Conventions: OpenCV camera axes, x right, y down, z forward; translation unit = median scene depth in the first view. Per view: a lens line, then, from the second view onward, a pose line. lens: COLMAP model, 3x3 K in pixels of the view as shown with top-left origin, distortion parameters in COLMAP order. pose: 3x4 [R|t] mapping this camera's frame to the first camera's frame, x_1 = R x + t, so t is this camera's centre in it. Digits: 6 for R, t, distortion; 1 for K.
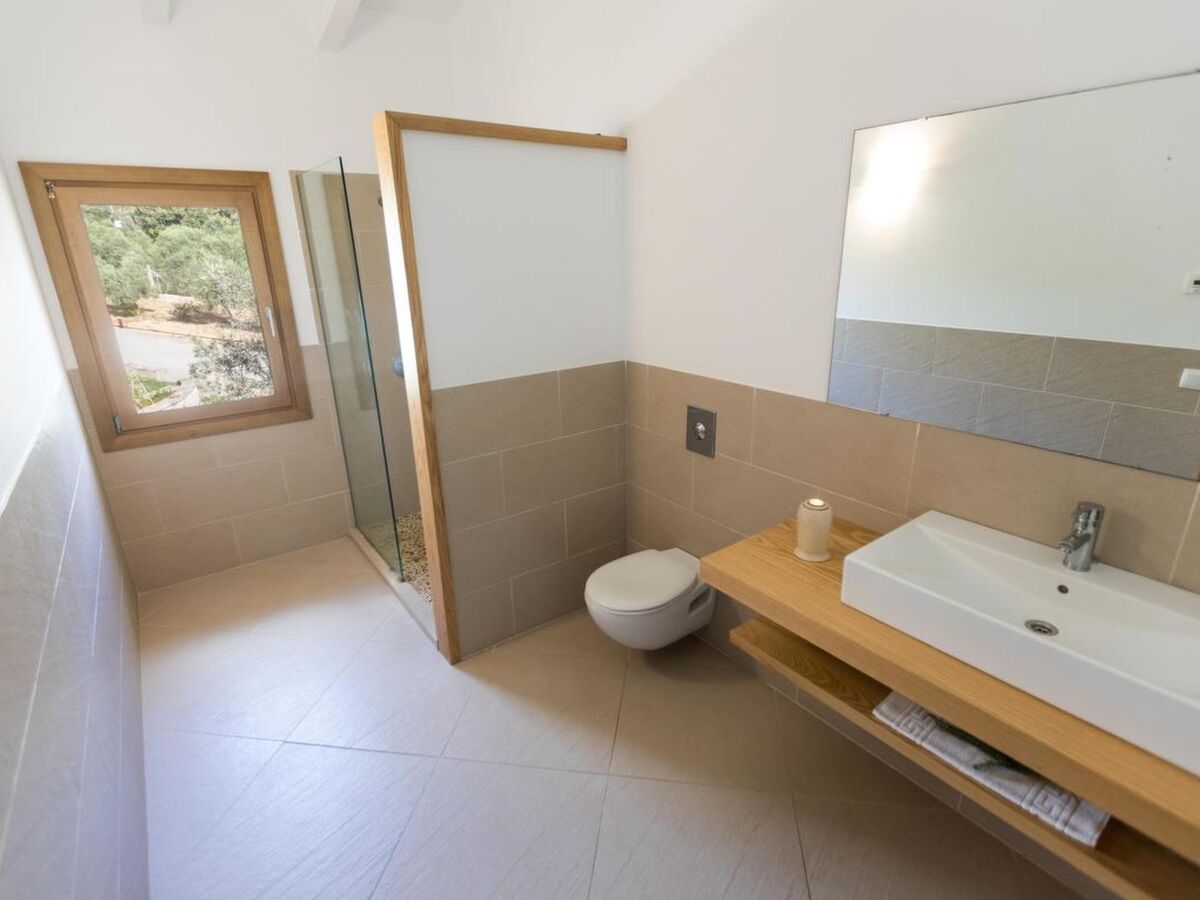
lens RADIAL K [[590.9, 0, 600.2], [0, 590.9, 438.1], [0, 0, 1]] dist [0.011325, -0.002388]
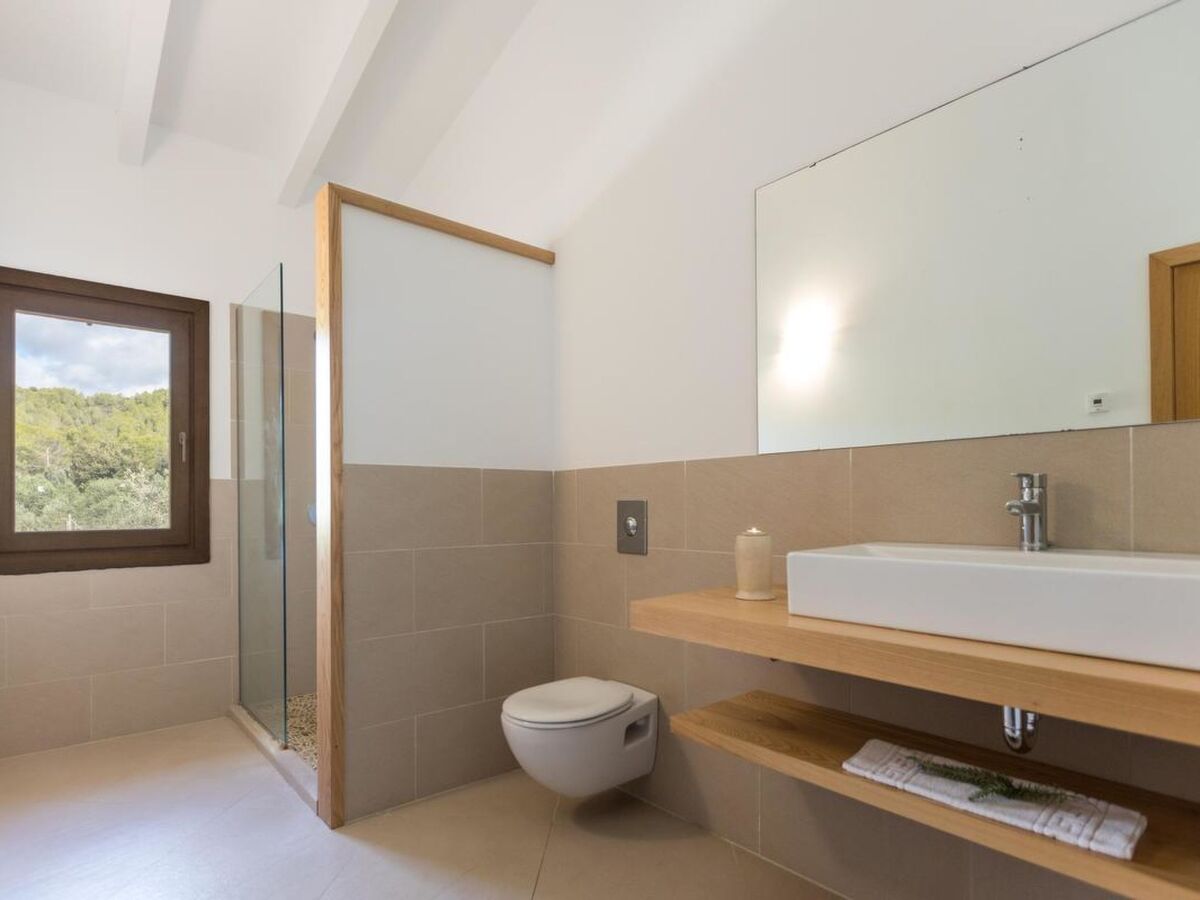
lens RADIAL K [[623.1, 0, 565.2], [0, 623.1, 502.4], [0, 0, 1]] dist [-0.007996, 0.000586]
pose [[0.998907, 0.018156, 0.043081, 0.021367], [-0.003944, 0.950950, -0.309319, 0.242083], [-0.046584, 0.308811, 0.949982, 0.058780]]
